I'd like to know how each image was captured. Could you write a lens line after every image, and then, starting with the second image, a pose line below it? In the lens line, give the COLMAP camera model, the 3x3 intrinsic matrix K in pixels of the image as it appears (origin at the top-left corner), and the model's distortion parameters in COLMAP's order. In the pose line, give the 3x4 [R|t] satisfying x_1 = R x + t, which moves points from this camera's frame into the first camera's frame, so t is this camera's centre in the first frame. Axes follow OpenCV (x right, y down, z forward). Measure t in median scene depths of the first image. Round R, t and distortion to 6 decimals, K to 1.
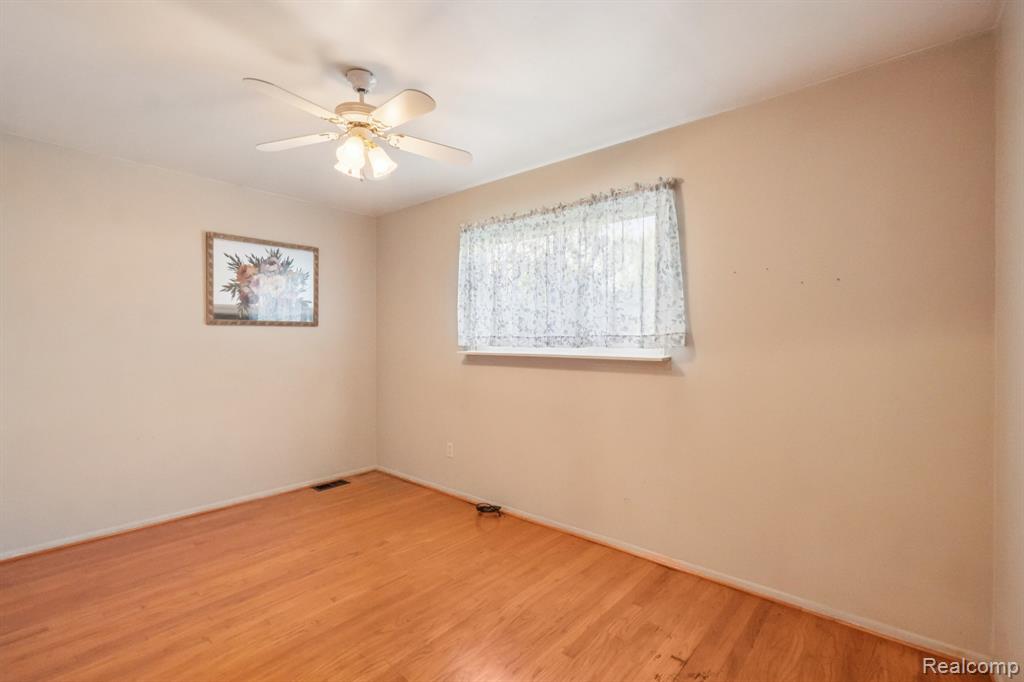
lens RADIAL K [[458.1, 0, 520.7], [0, 458.1, 333.8], [0, 0, 1]] dist [0.000526, 0.000050]
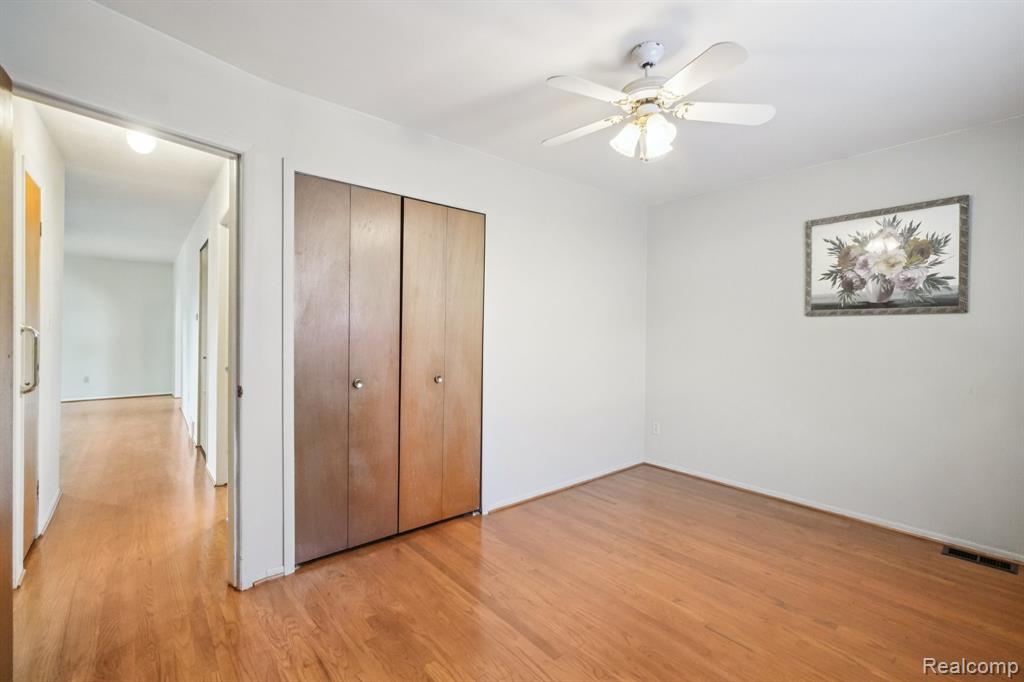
lens RADIAL K [[454.4, 0, 510.6], [0, 454.4, 332.4], [0, 0, 1]] dist [-0.000605, 0.000122]
pose [[-0.183087, -0.000280, -0.983097, 0.390467], [0.000486, 1.000000, -0.000375, 0.014698], [0.983097, -0.000547, -0.183087, 0.555814]]
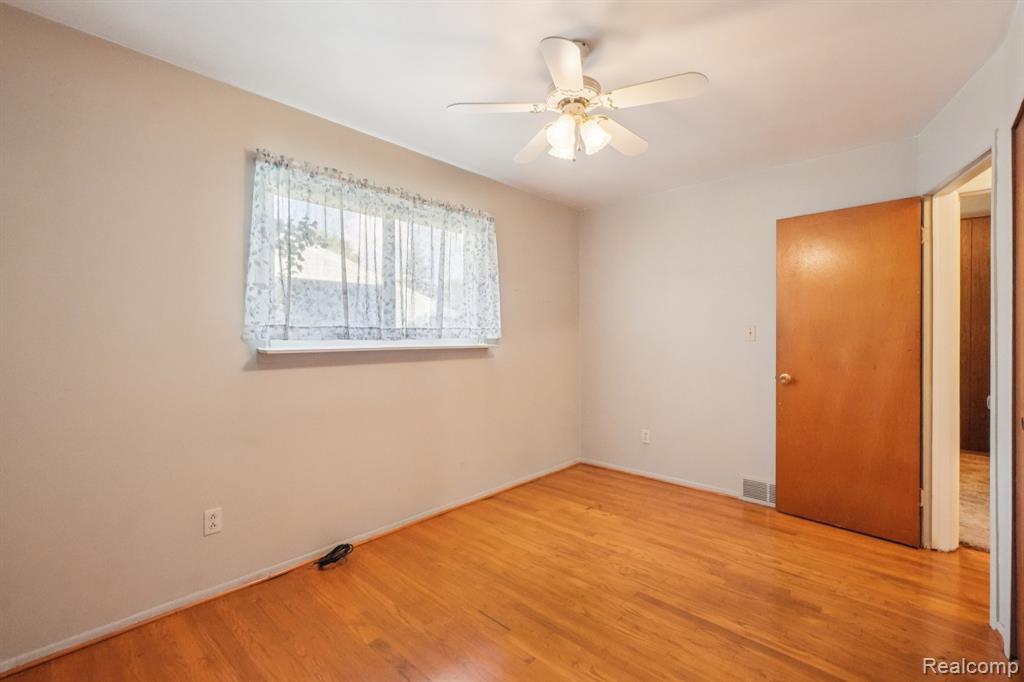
lens RADIAL K [[454.4, 0, 510.6], [0, 454.4, 332.4], [0, 0, 1]] dist [-0.000605, 0.000122]
pose [[0.043777, 0.002570, 0.999038, -0.796034], [-0.015083, 0.999884, -0.001911, 0.011514], [-0.998927, -0.014985, 0.043811, 0.672503]]
